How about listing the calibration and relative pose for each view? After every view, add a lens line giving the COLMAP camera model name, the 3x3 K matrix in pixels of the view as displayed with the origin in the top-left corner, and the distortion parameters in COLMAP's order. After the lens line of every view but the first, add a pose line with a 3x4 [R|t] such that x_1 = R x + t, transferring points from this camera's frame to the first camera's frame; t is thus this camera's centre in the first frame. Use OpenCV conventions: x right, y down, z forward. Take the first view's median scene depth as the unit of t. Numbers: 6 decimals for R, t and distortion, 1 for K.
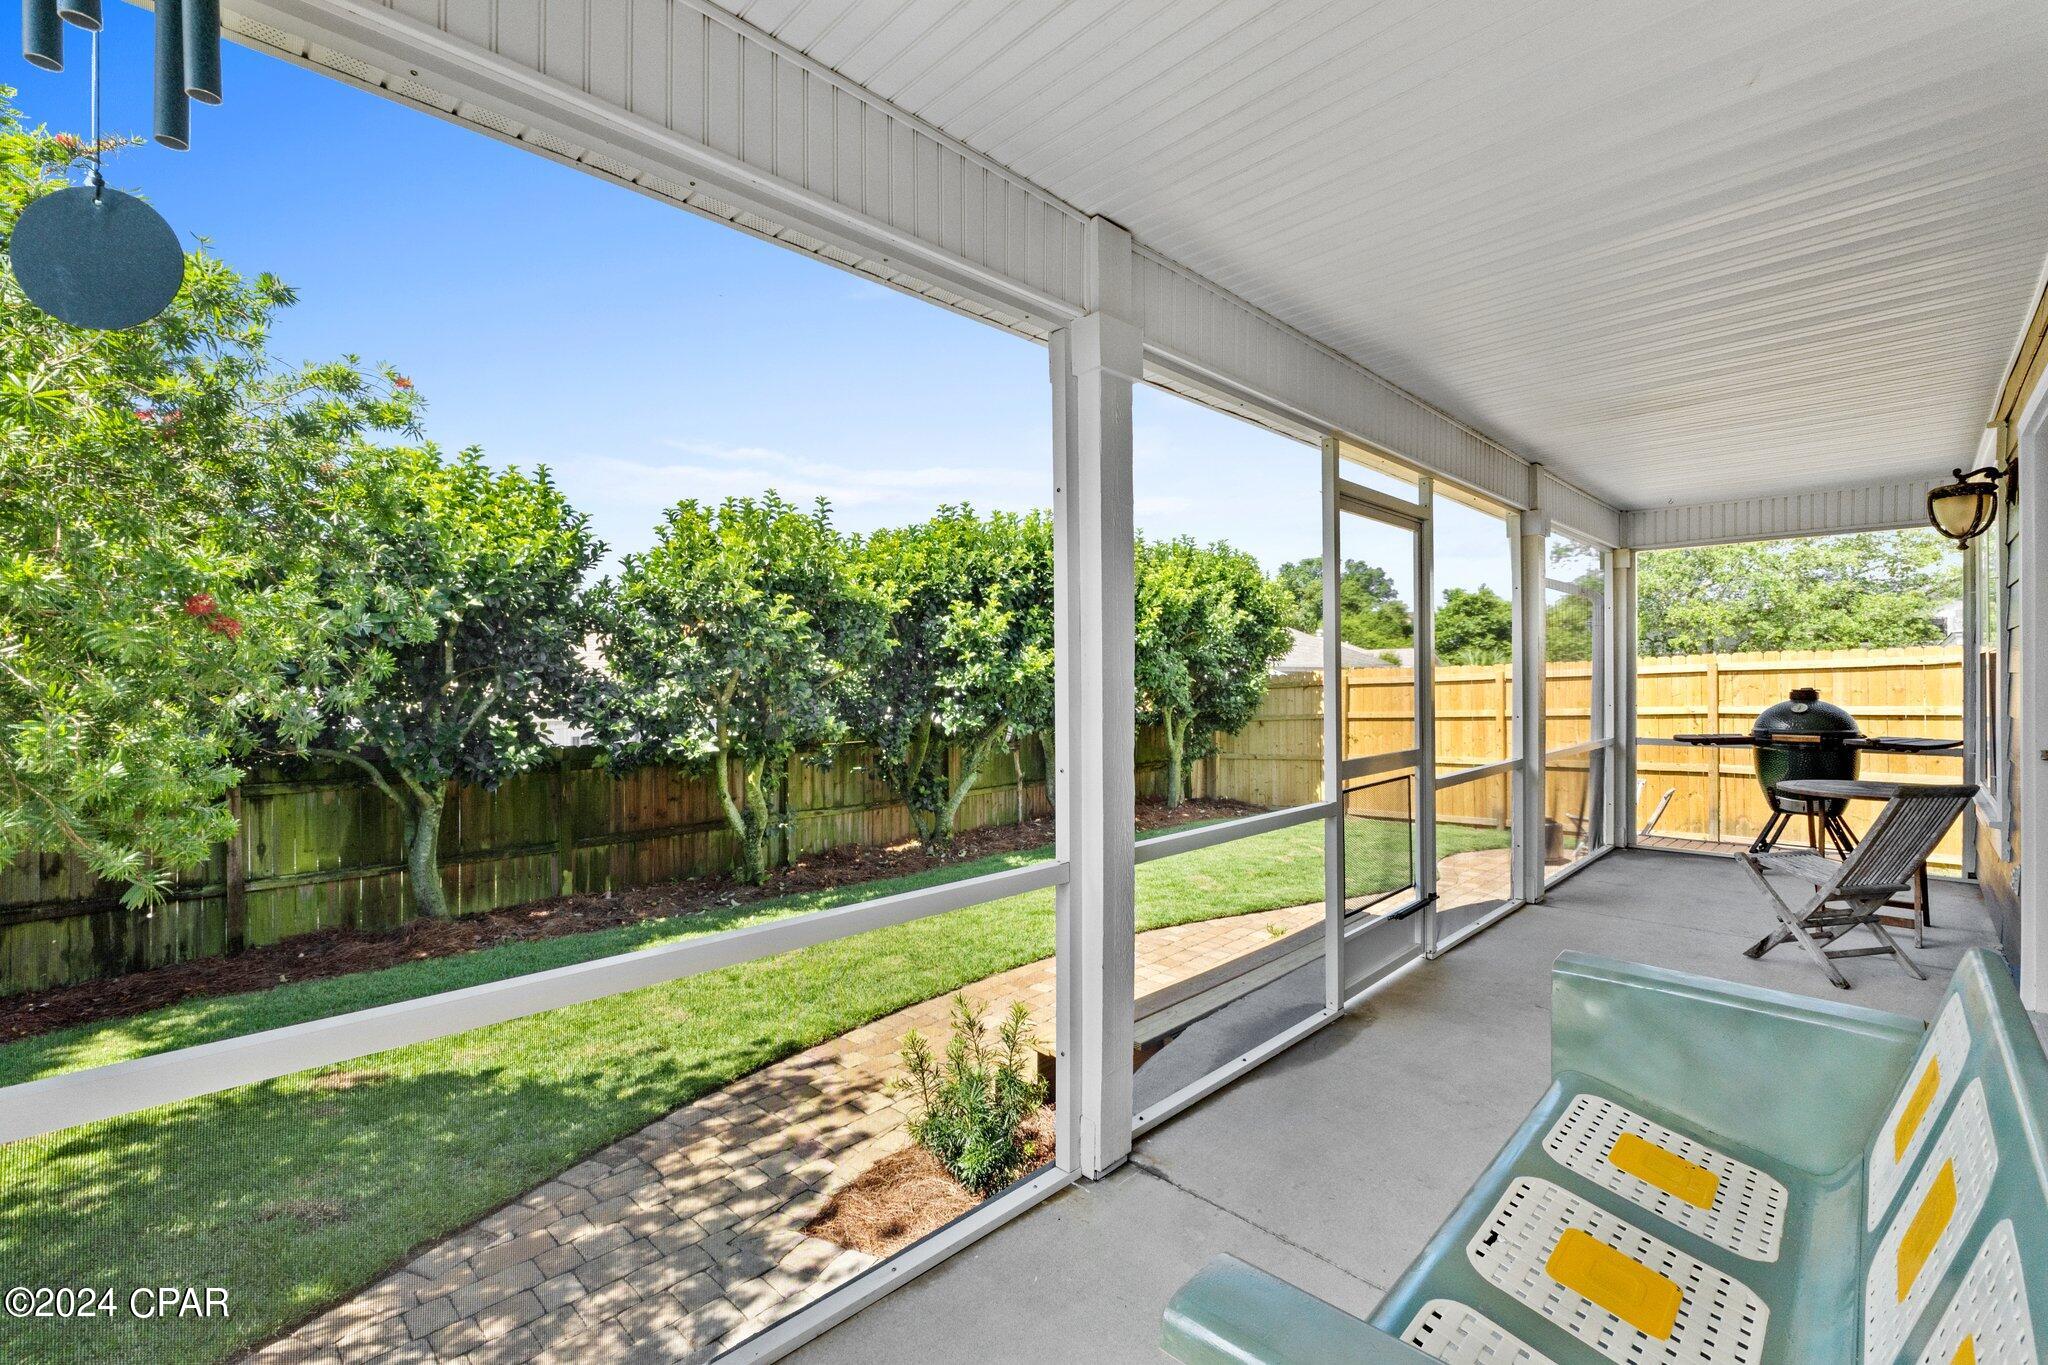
lens RADIAL K [[863.1, 0, 1019.7], [0, 863.1, 683.5], [0, 0, 1]] dist [-0.013939, 0.000060]
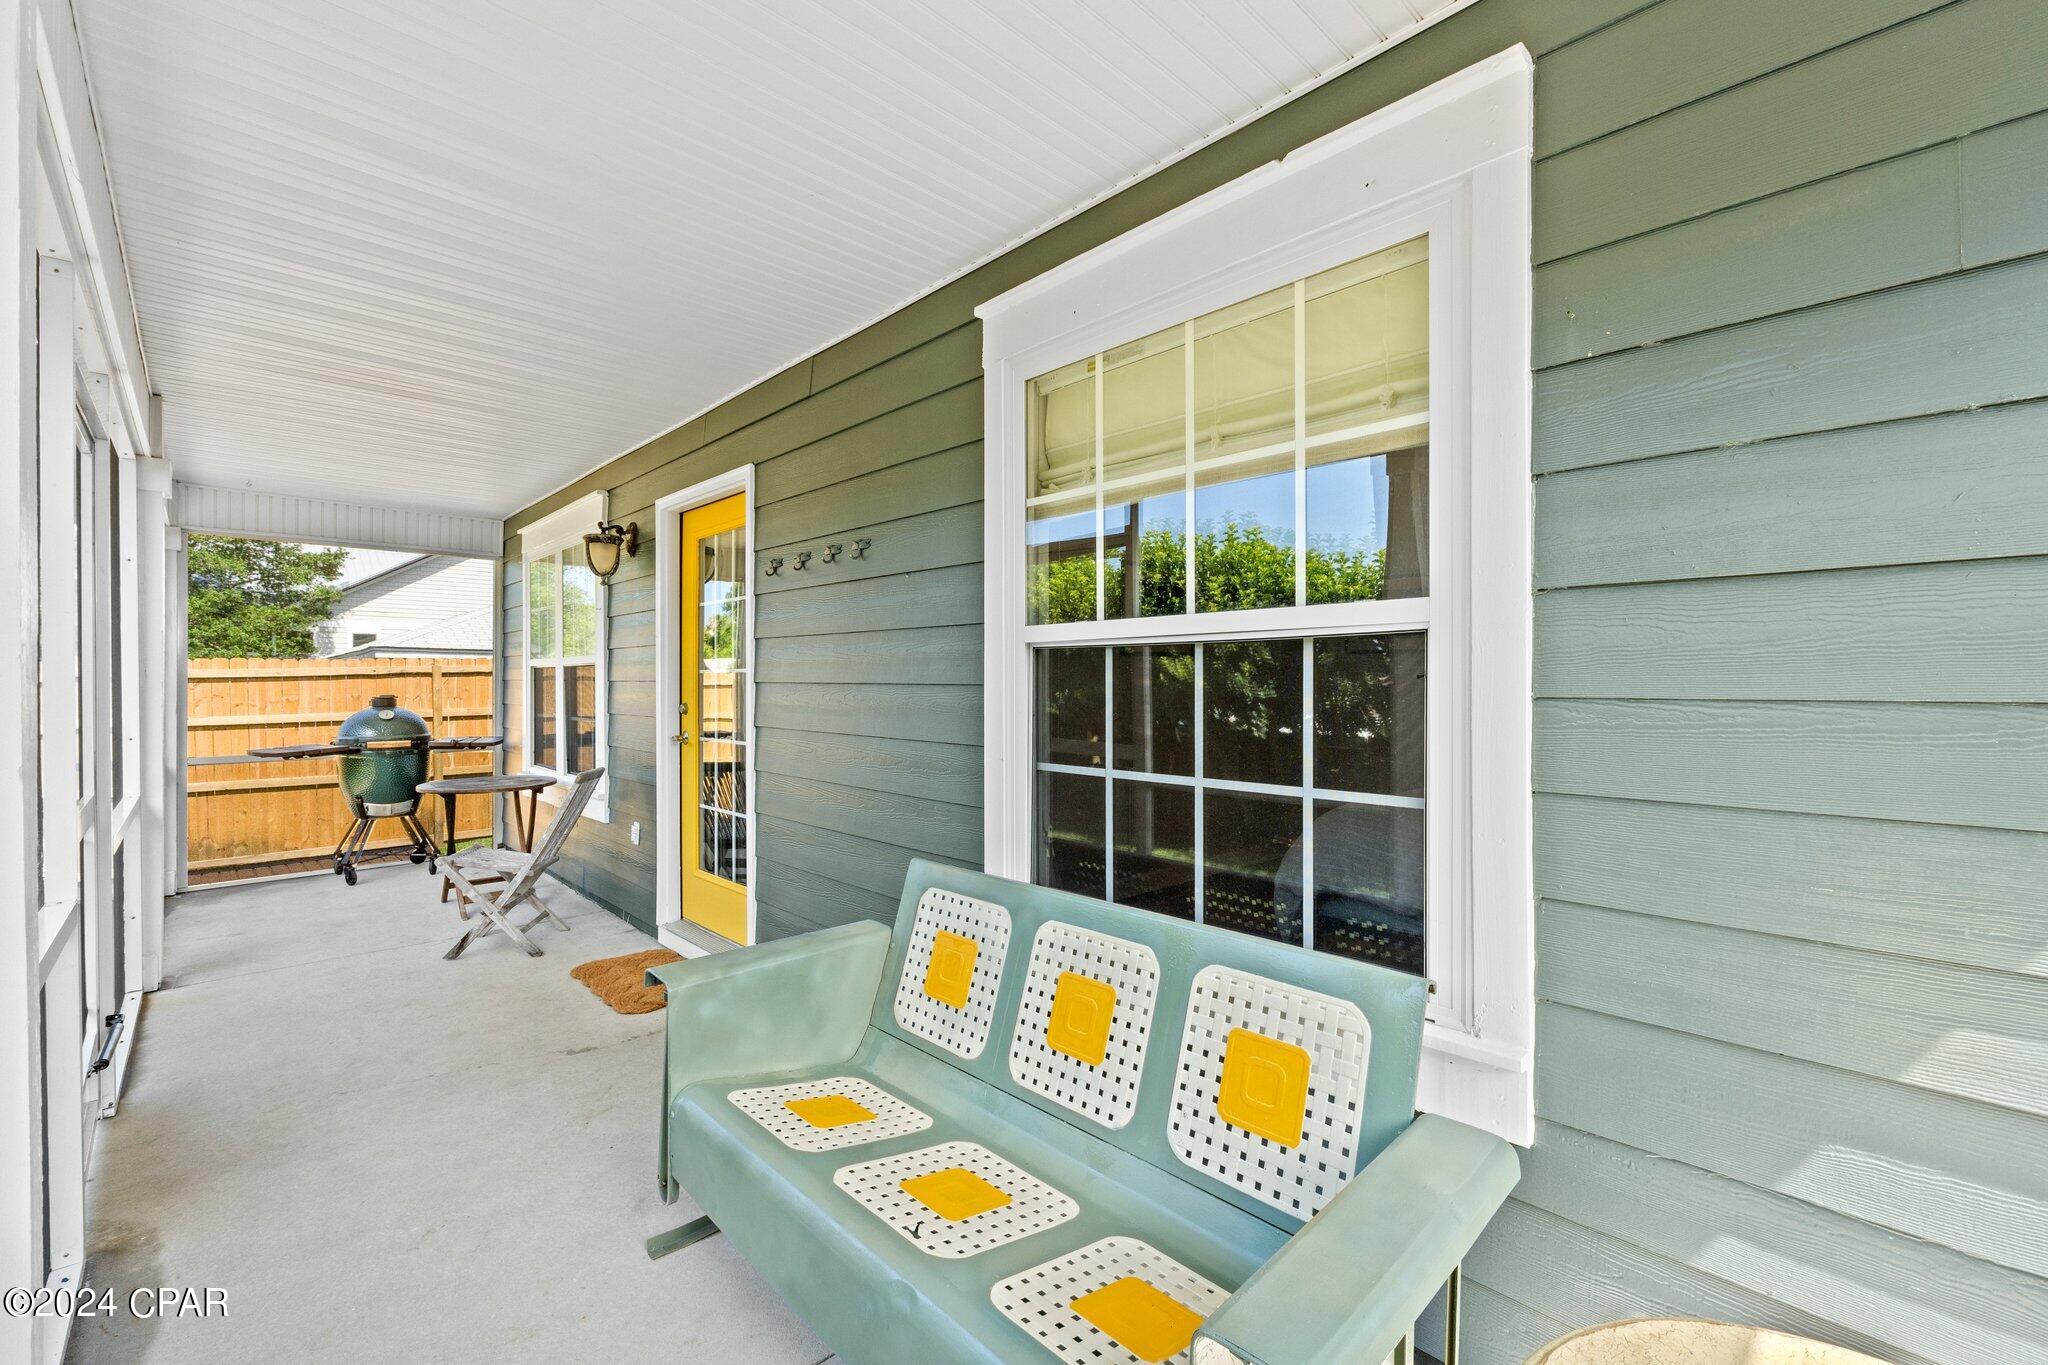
lens RADIAL K [[863.1, 0, 1019.6], [0, 863.1, 691.6], [0, 0, 1]] dist [-0.013939, 0.000060]
pose [[-0.029401, 0.004520, 0.999557, -0.133186], [-0.001888, 0.999988, -0.004578, 0.004813], [-0.999566, -0.002022, -0.029392, 0.259471]]
